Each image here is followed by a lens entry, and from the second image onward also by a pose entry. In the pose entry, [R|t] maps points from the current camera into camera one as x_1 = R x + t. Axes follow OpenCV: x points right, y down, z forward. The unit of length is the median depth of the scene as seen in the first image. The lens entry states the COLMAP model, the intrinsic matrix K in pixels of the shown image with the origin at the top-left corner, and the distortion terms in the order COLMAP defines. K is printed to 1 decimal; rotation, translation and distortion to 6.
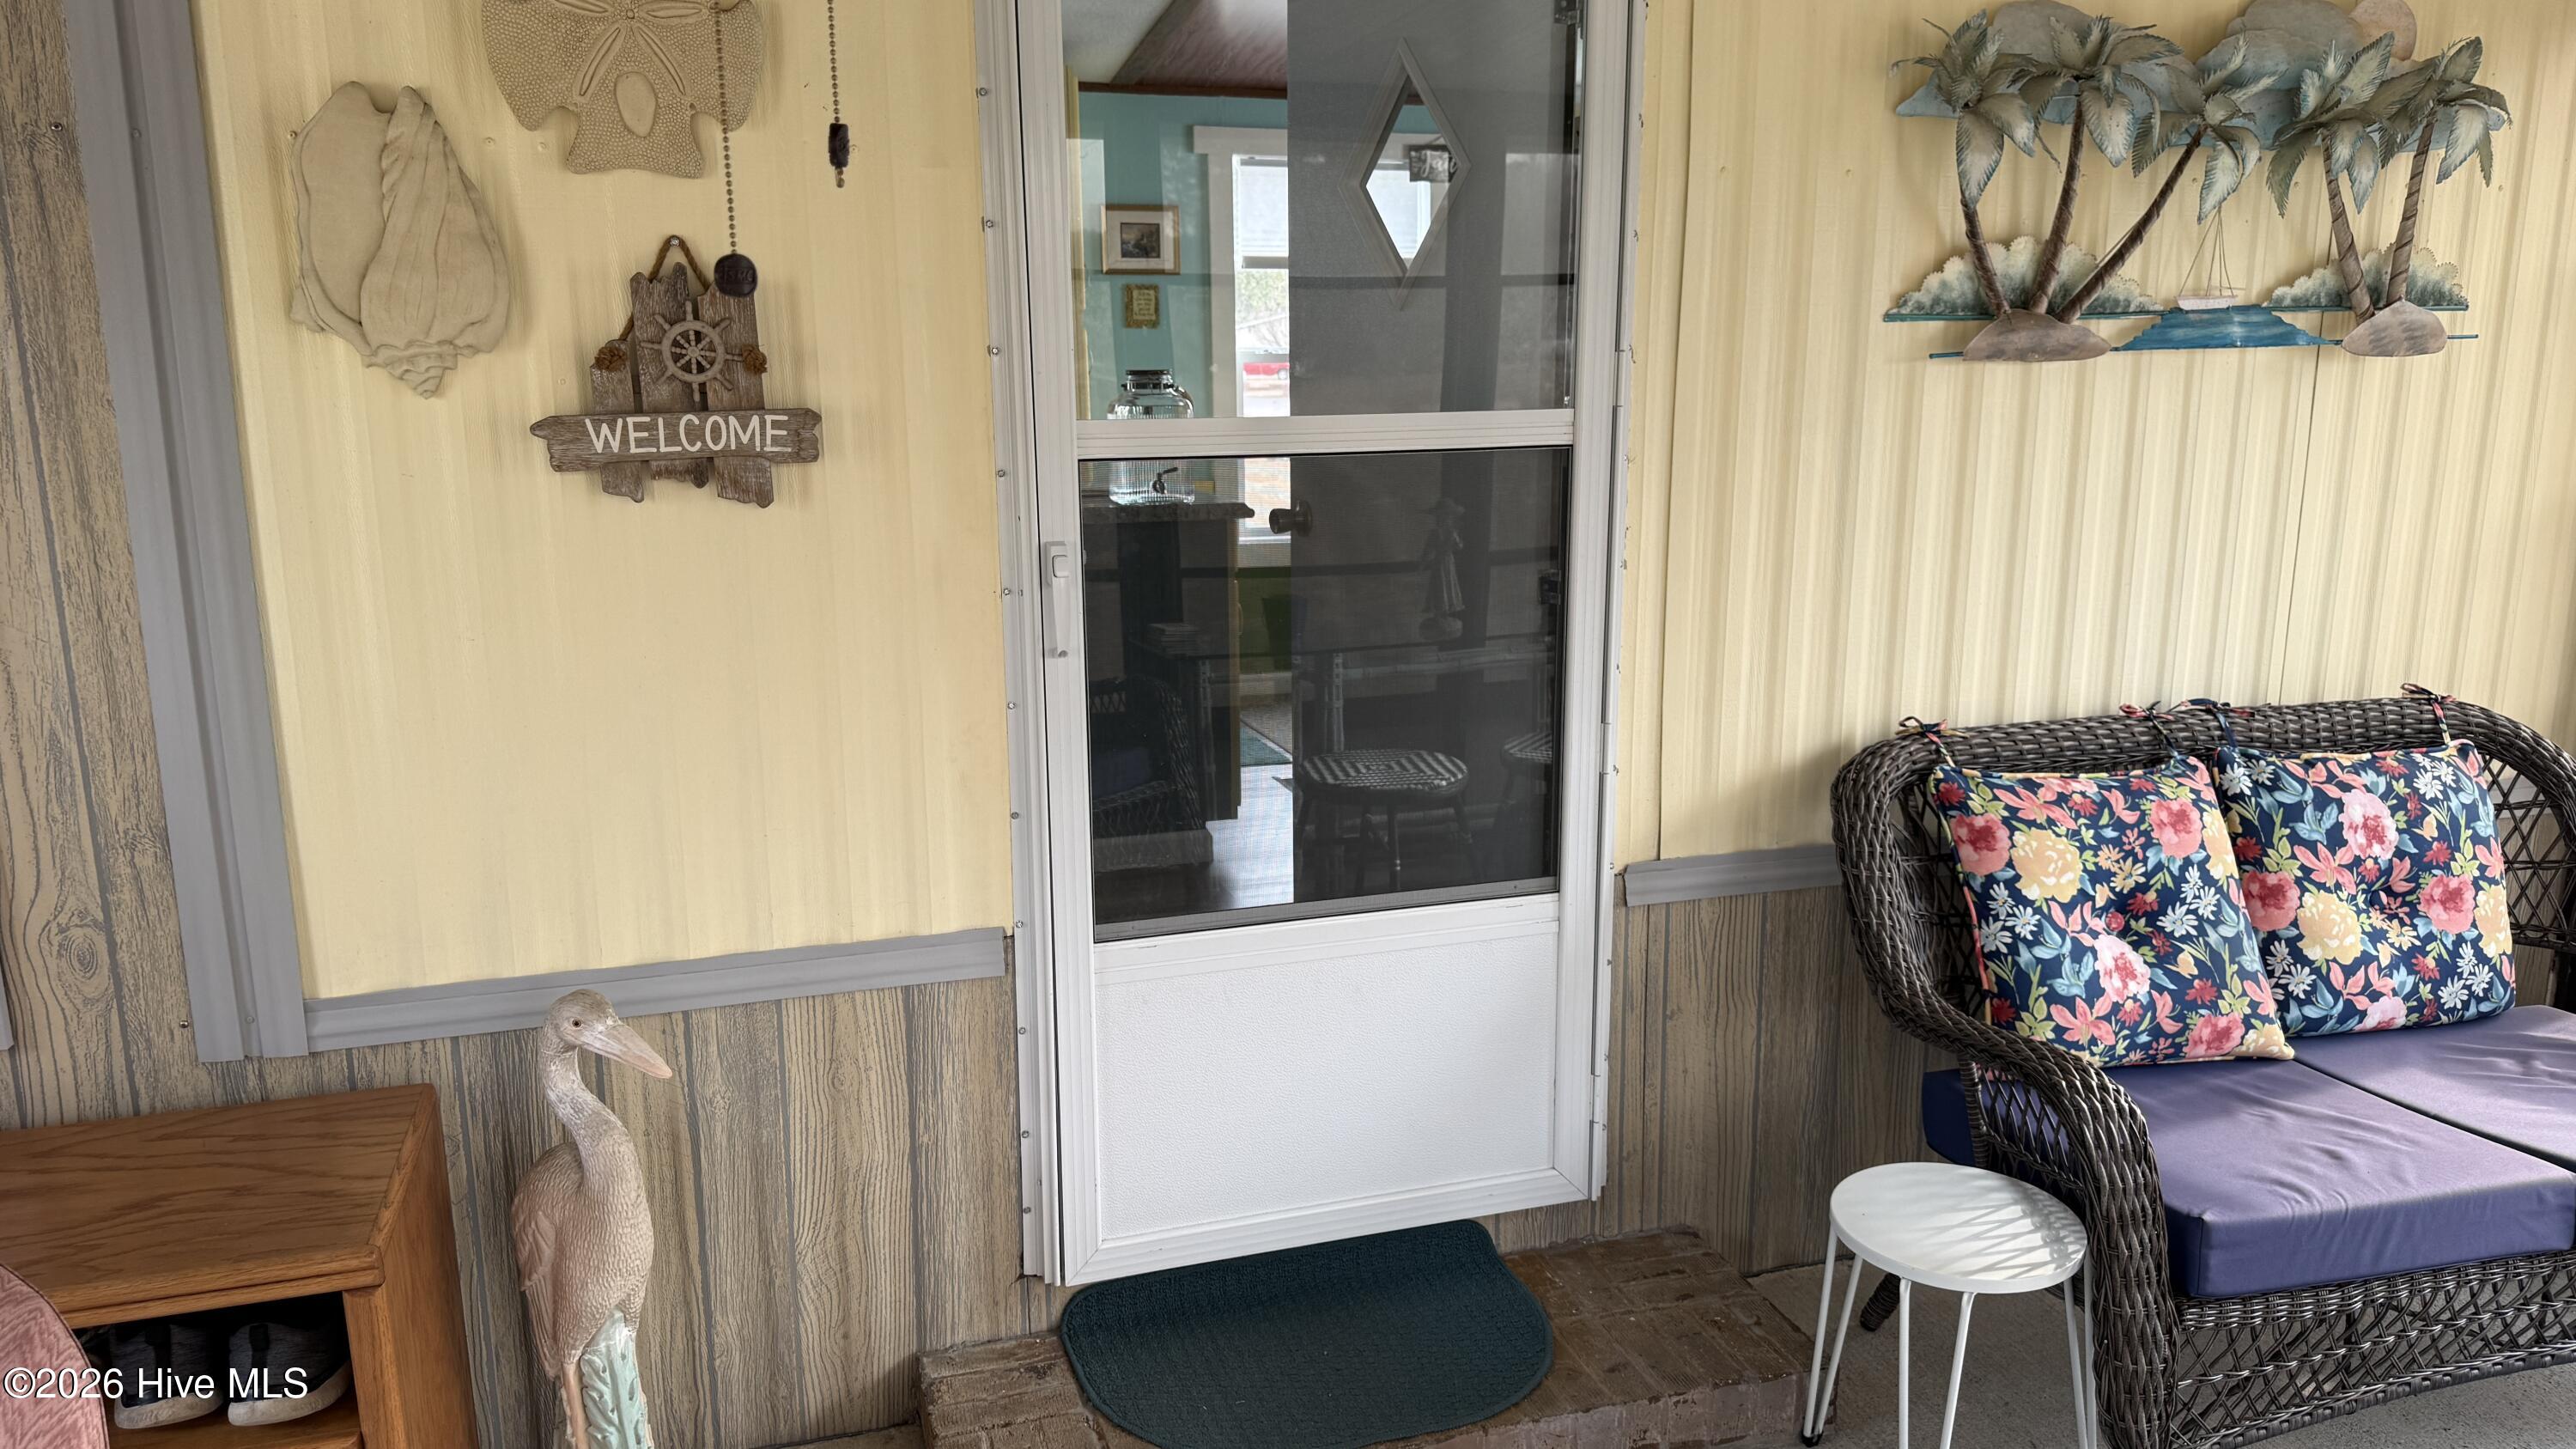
lens RADIAL K [[1784.4, 0, 1280.2], [0, 1784.4, 797.6], [0, 0, 1]] dist [0.184561, -0.246911]
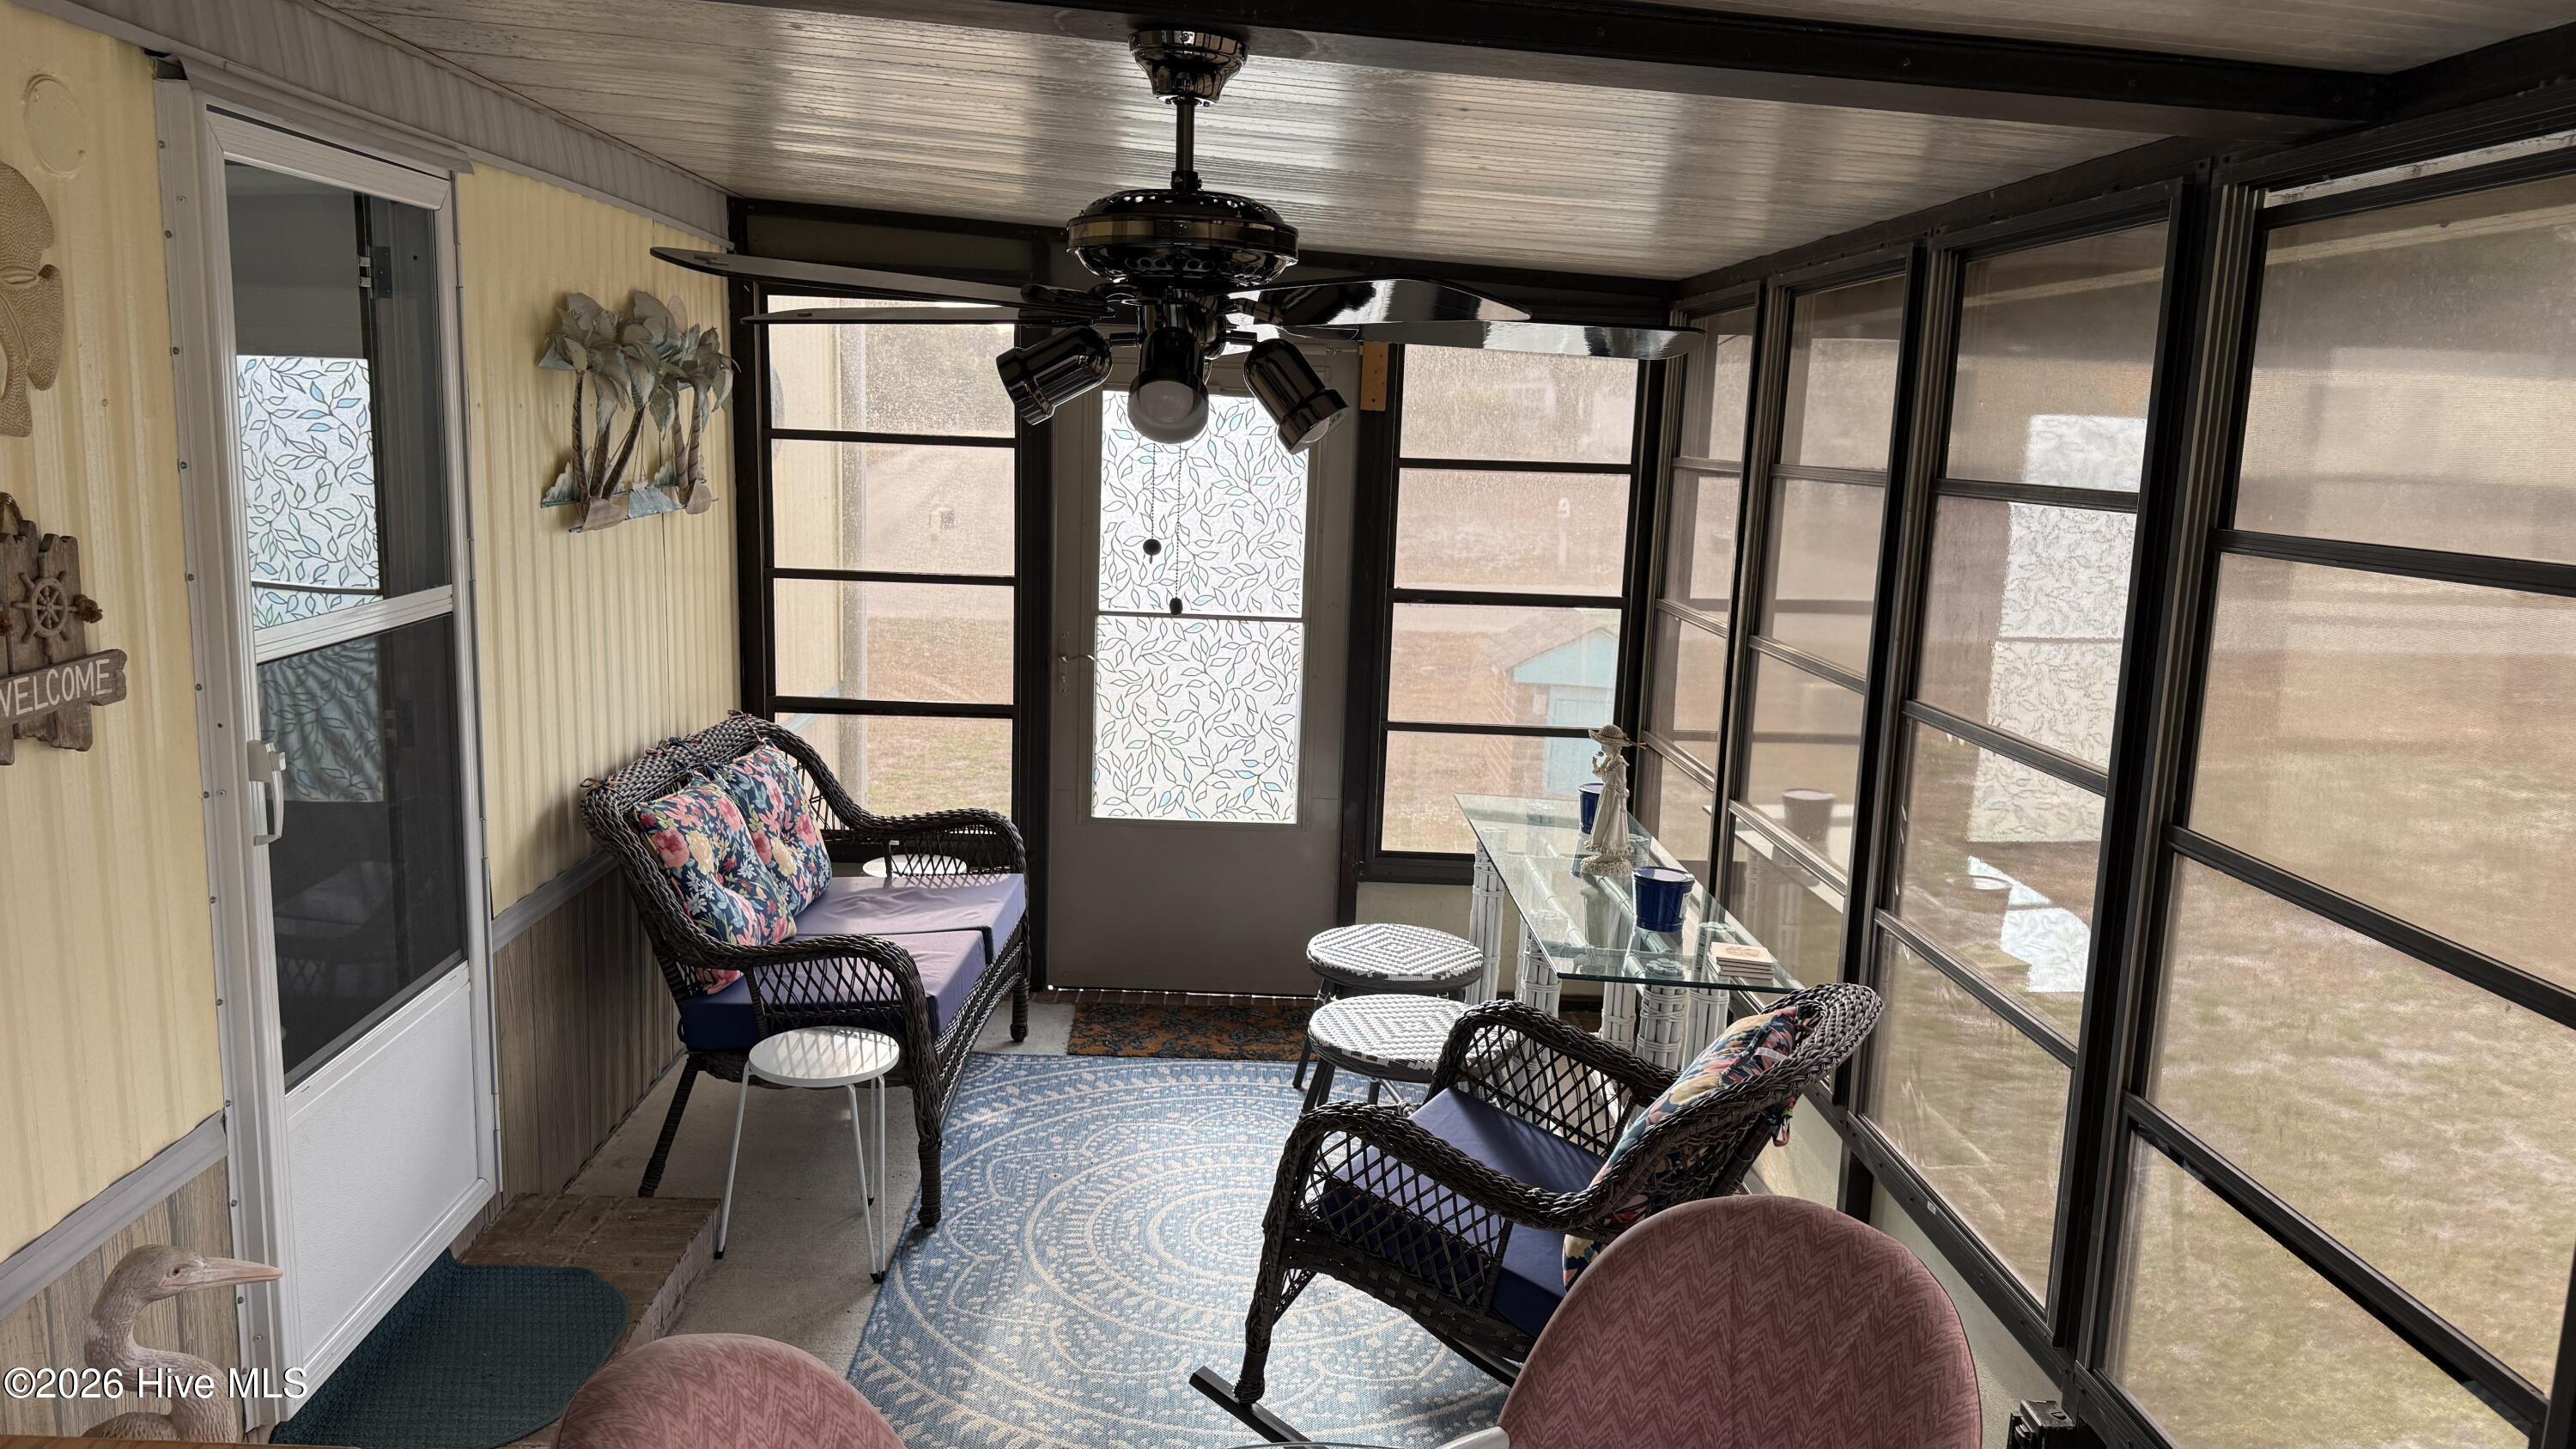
lens RADIAL K [[1822.7, 0, 1292.1], [0, 1822.7, 719.2], [0, 0, 1]] dist [0.155283, -0.269836]
pose [[0.253773, -0.138359, 0.957317, -0.944588], [0.177668, 0.979545, 0.094474, -0.133429], [-0.950807, 0.146110, 0.273165, 0.071729]]
